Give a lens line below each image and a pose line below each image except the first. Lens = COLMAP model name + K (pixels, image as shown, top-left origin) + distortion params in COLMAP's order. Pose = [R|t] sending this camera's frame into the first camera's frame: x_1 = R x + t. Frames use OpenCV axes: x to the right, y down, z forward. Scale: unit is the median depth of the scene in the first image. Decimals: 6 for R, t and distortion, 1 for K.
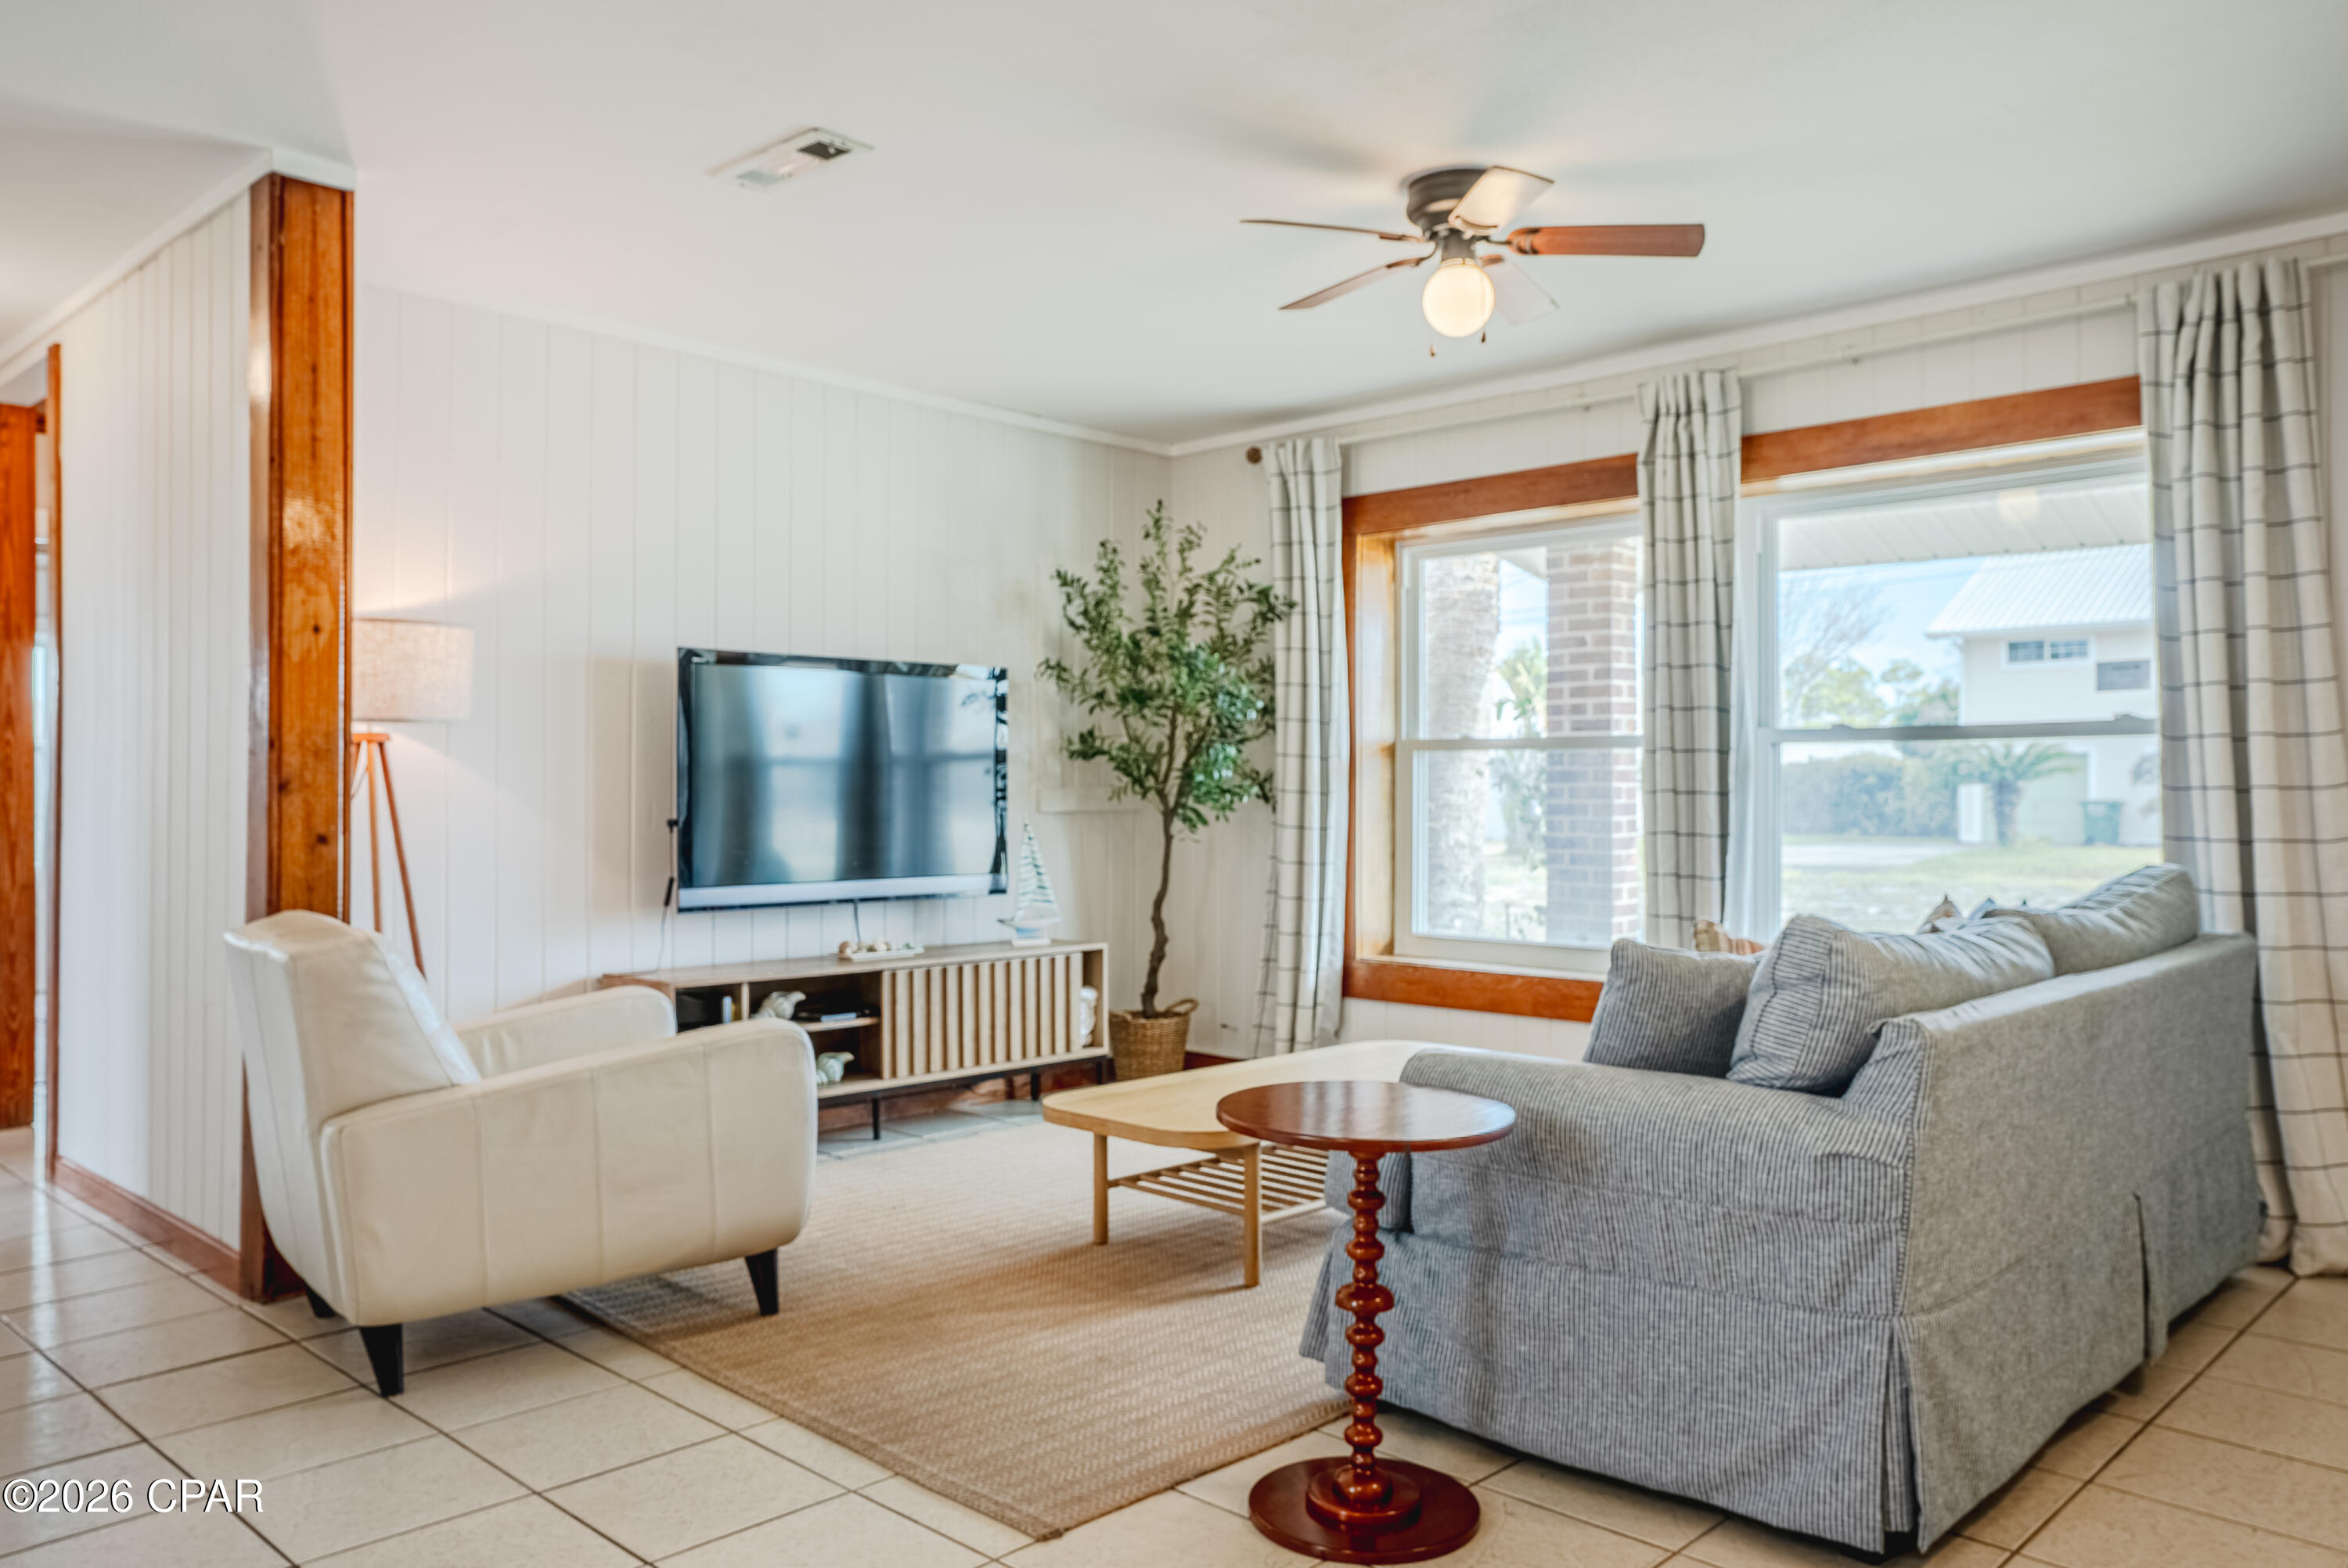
lens RADIAL K [[1691.7, 0, 1174.0], [0, 1691.7, 784.0], [0, 0, 1]] dist [-0.000711, 0.004787]
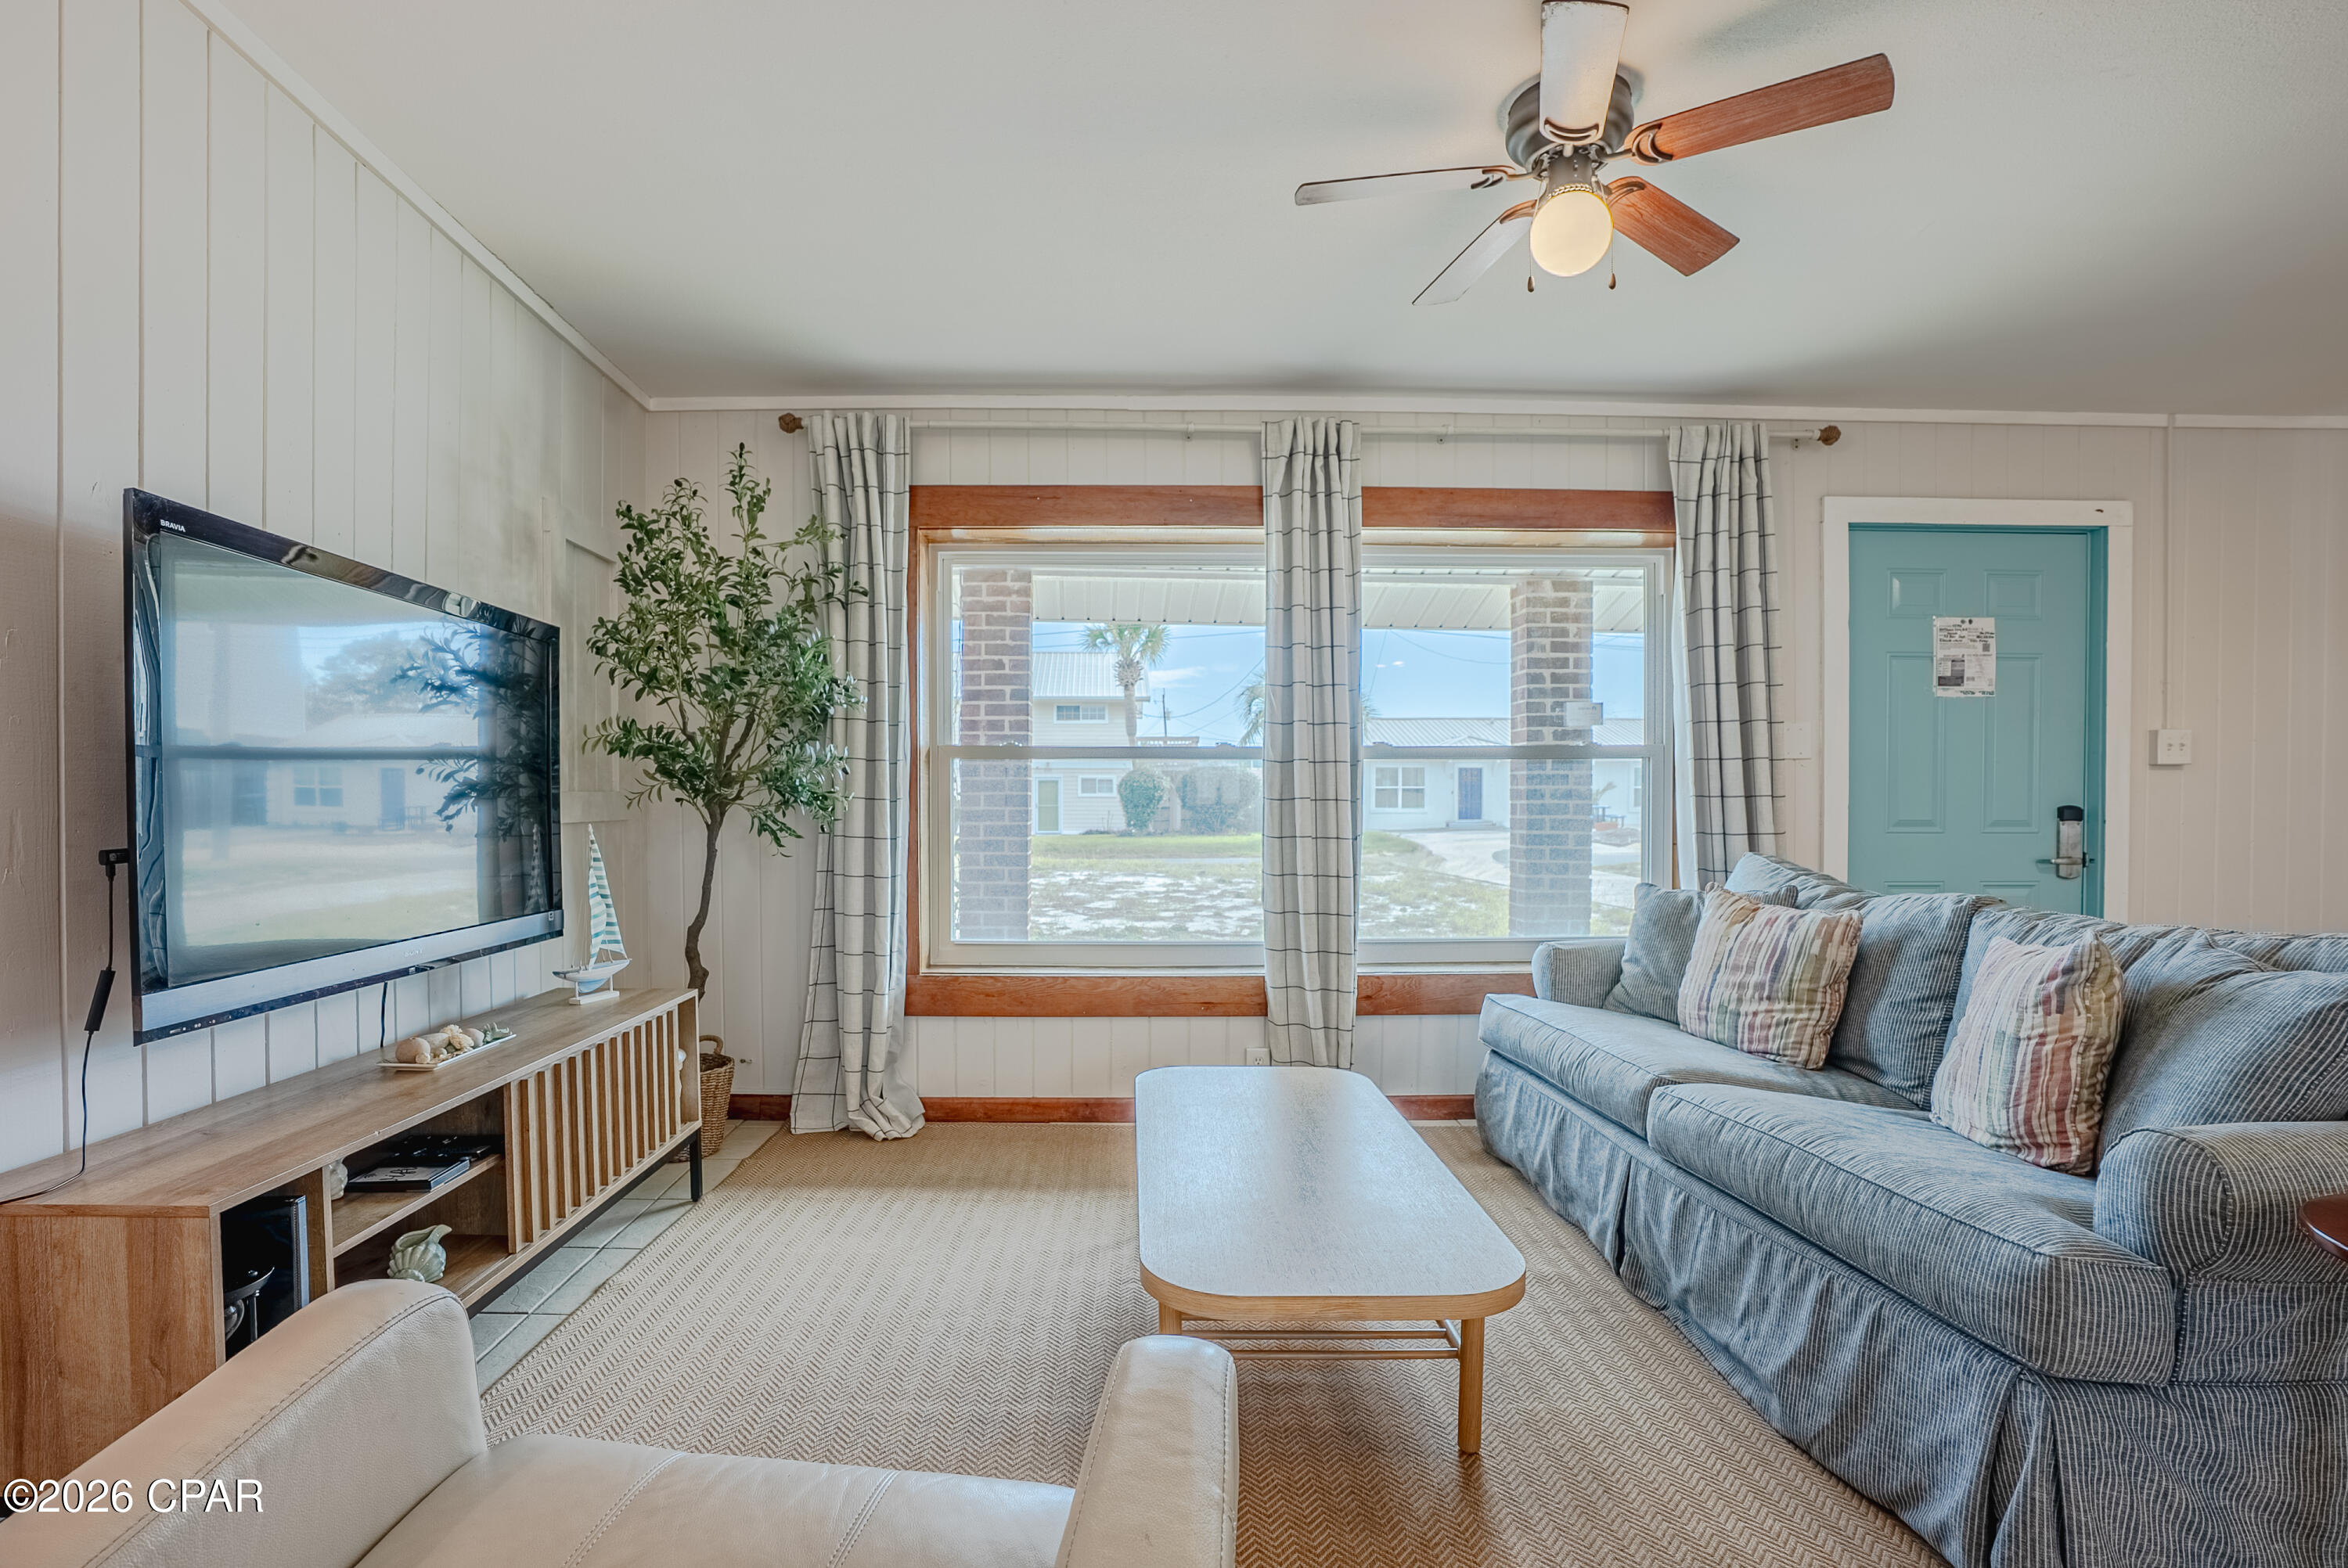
lens RADIAL K [[1111.3, 0, 1101.7], [0, 1111.3, 824.2], [0, 0, 1]] dist [-0.069042, 0.026272]
pose [[0.713144, -0.013449, 0.700888, -0.303272], [-0.003420, 0.999737, 0.022662, 0.005400], [-0.701009, -0.018559, 0.712911, 0.578759]]
